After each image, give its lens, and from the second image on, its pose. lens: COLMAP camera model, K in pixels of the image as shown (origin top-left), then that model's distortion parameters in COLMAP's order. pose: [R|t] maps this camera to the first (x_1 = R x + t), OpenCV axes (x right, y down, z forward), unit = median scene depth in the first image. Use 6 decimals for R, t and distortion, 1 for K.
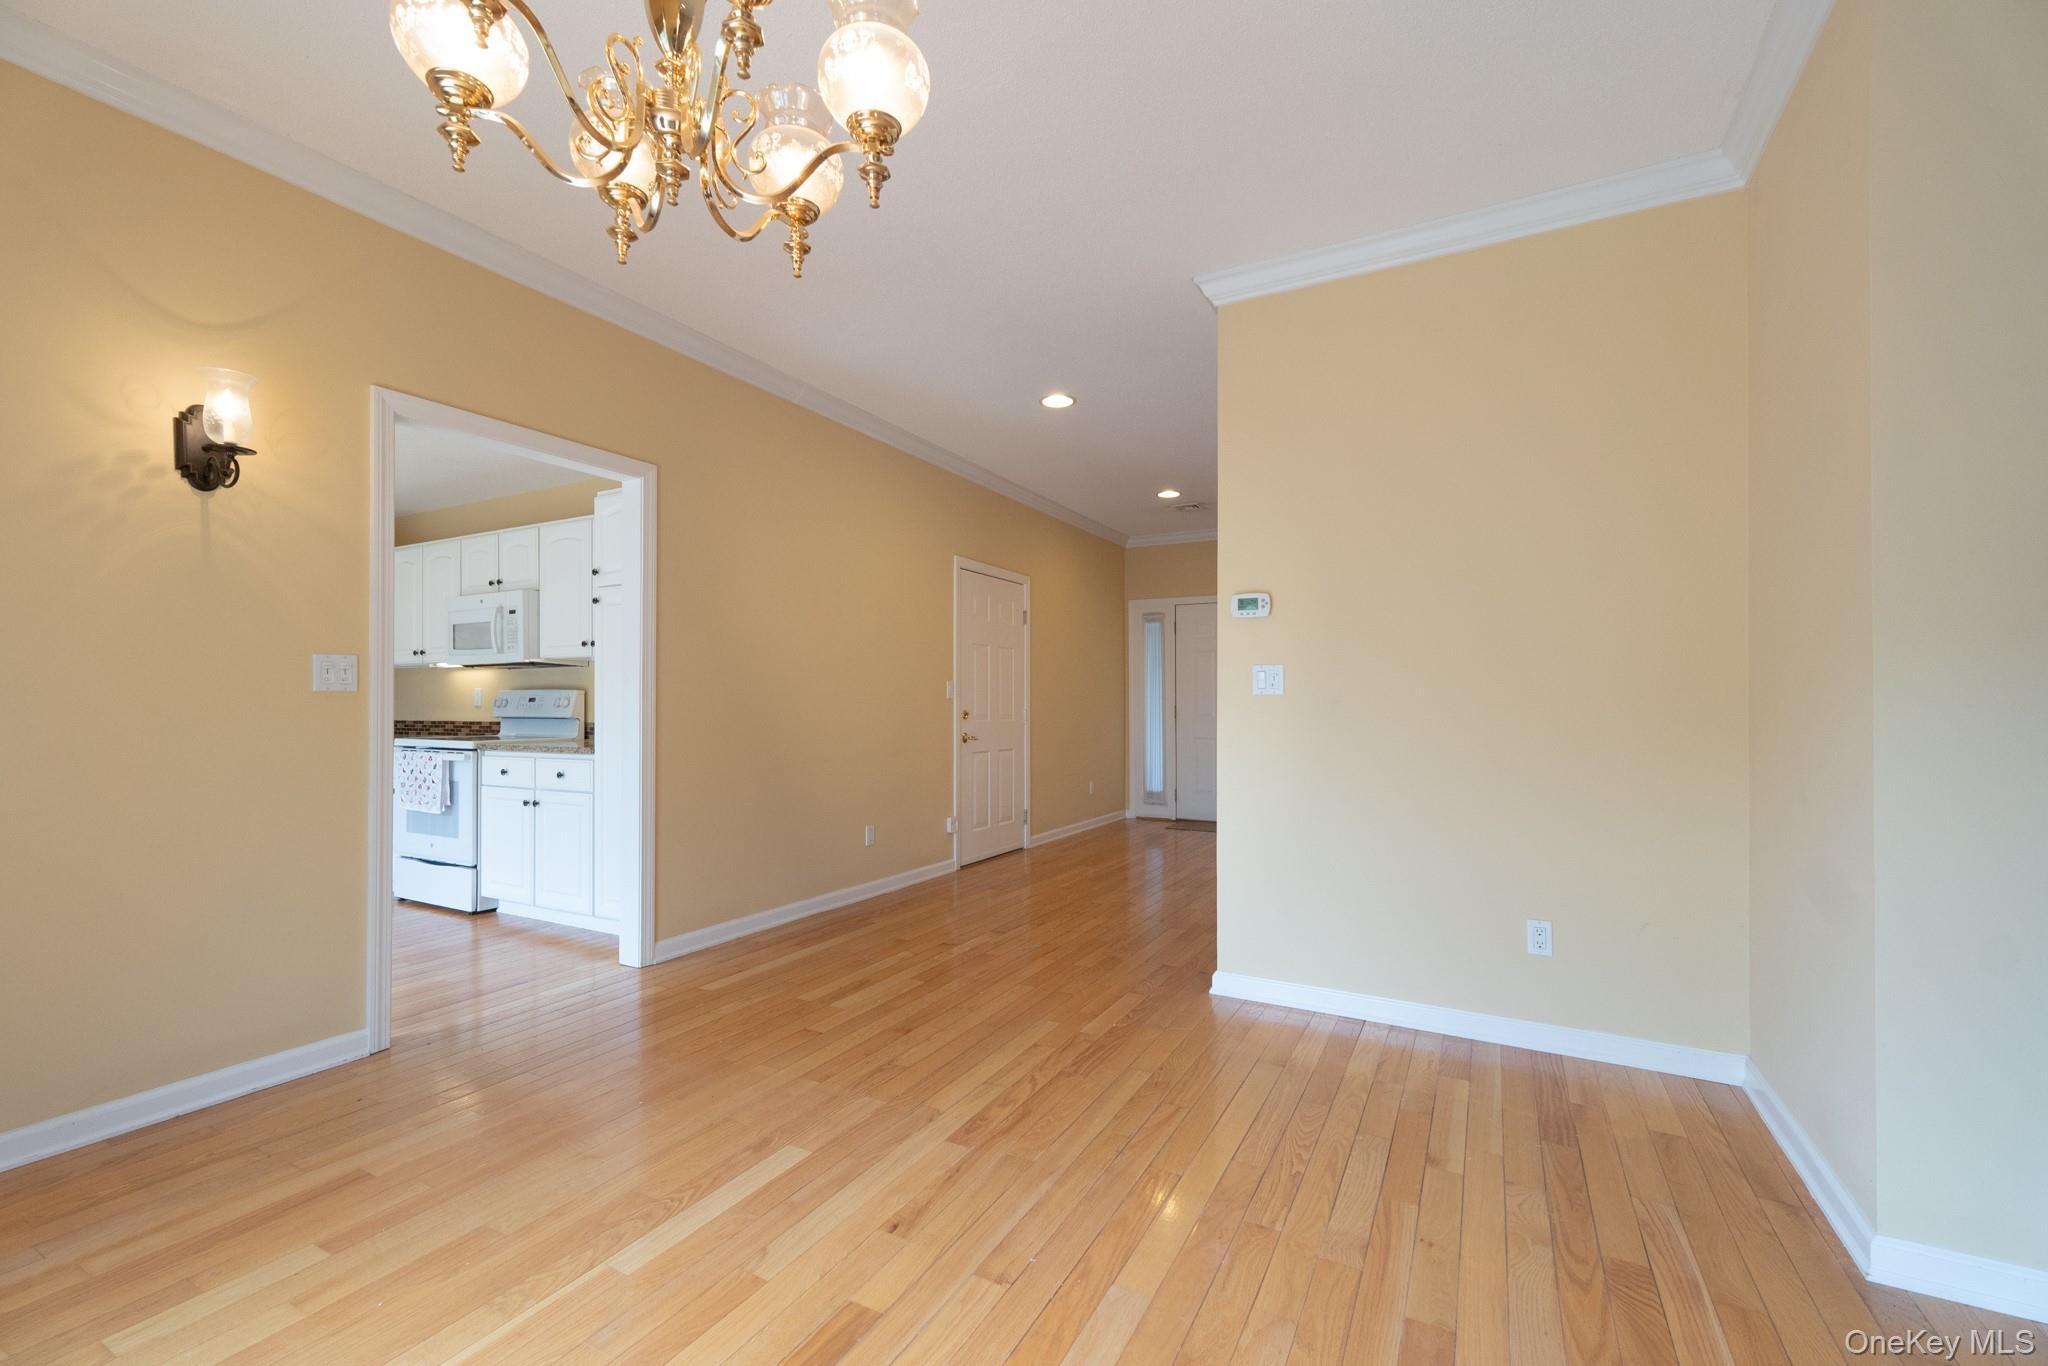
lens RADIAL K [[867.9, 0, 1028.0], [0, 867.9, 697.7], [0, 0, 1]] dist [0.008964, -0.000327]
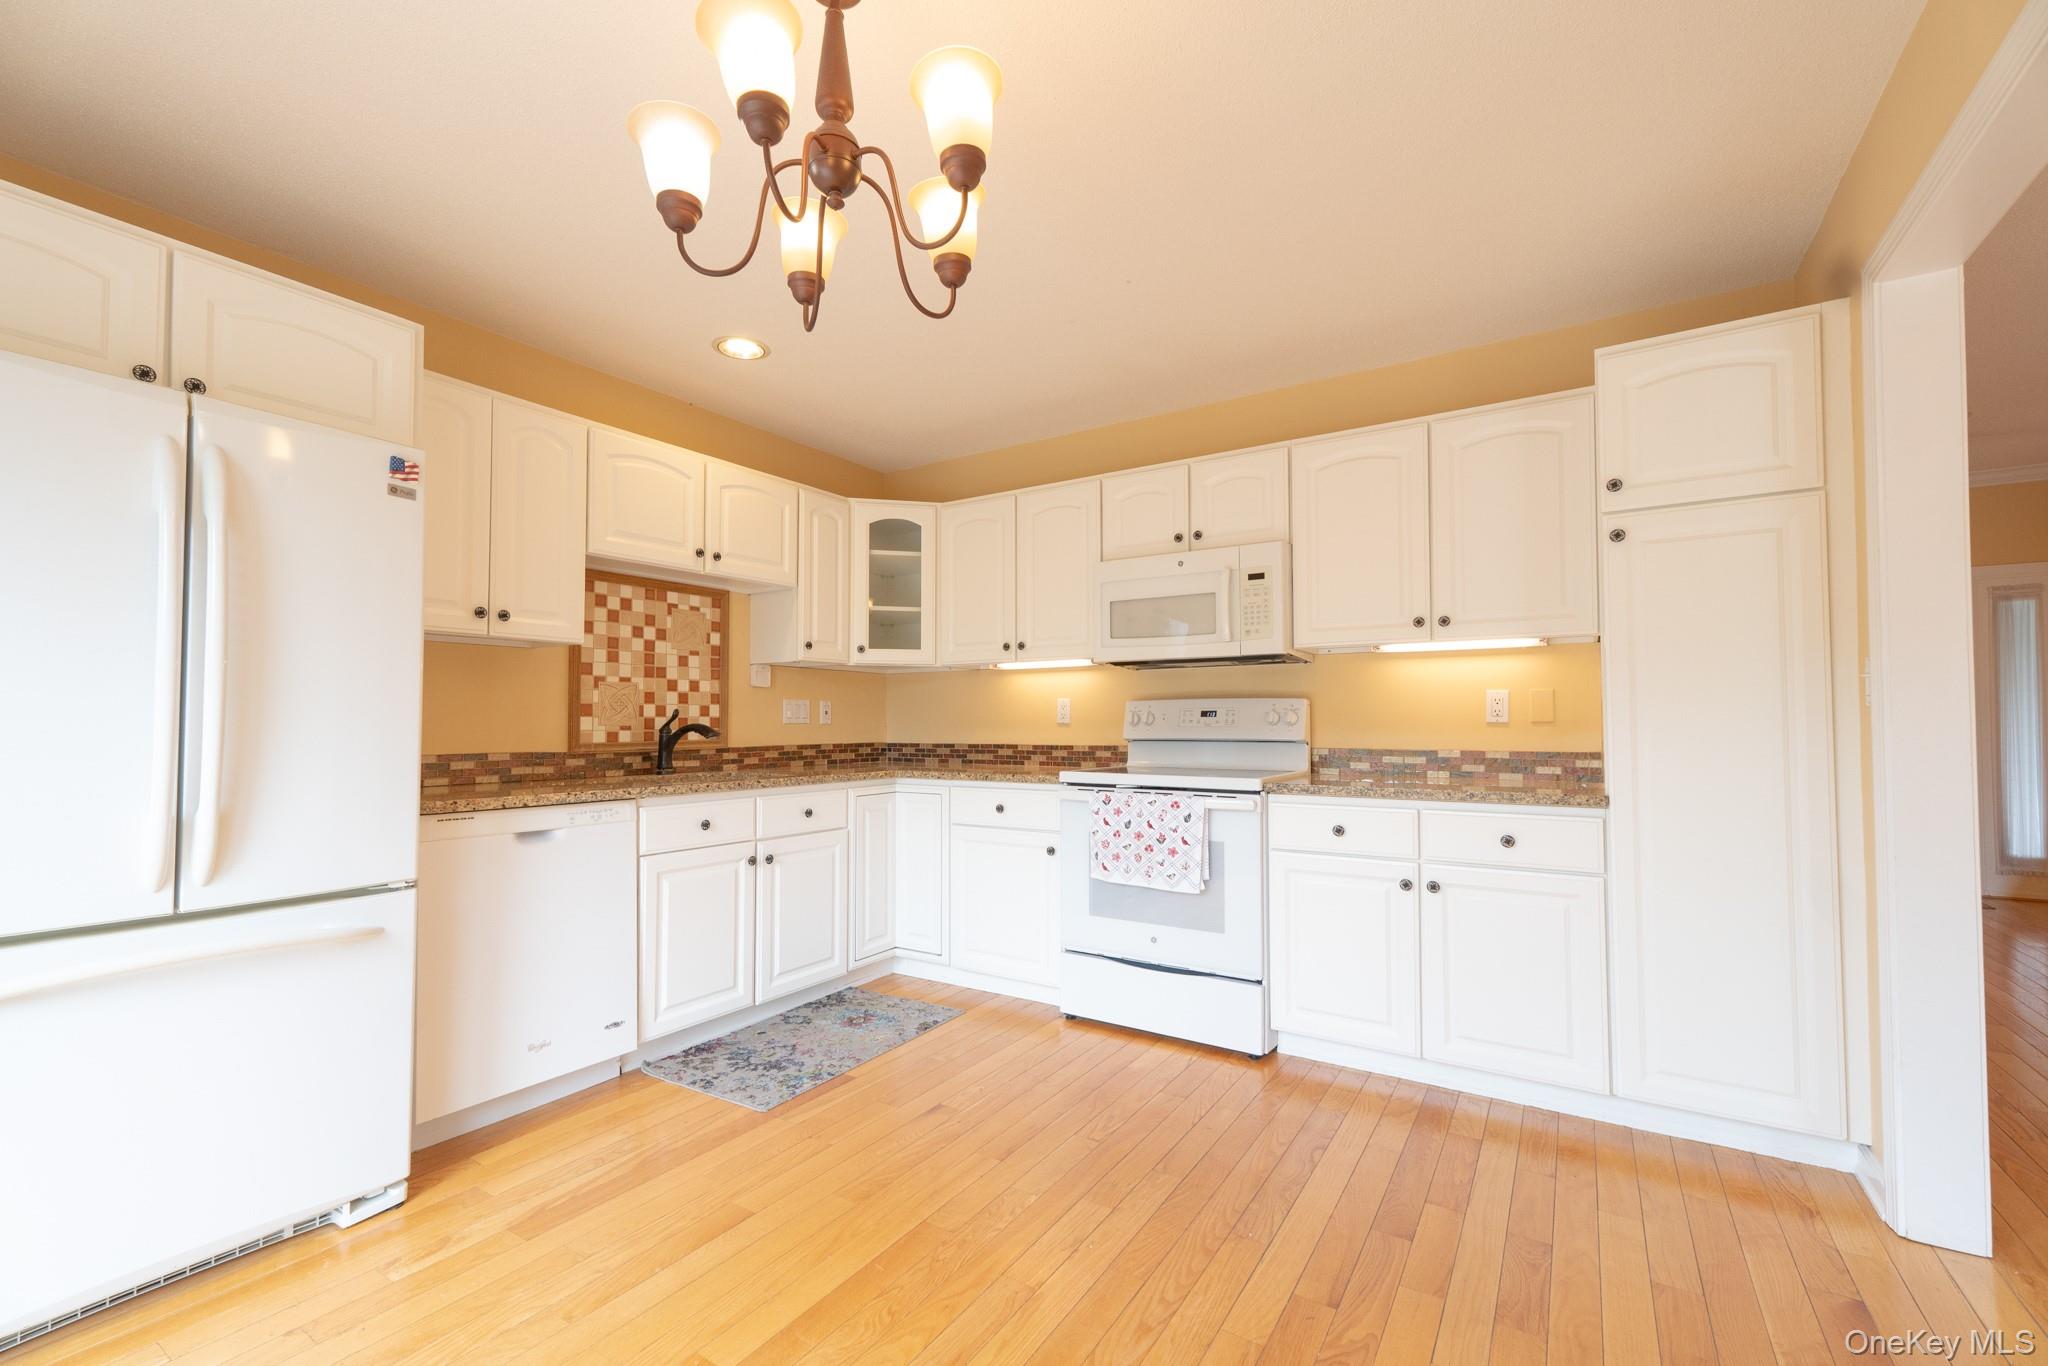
lens RADIAL K [[867.9, 0, 997.1], [0, 867.9, 696.0], [0, 0, 1]] dist [0.008964, -0.000327]
pose [[0.994384, -0.003010, -0.105792, -0.640763], [0.000304, 0.999673, -0.025587, 0.005440], [0.105834, 0.025411, 0.994059, 0.304829]]
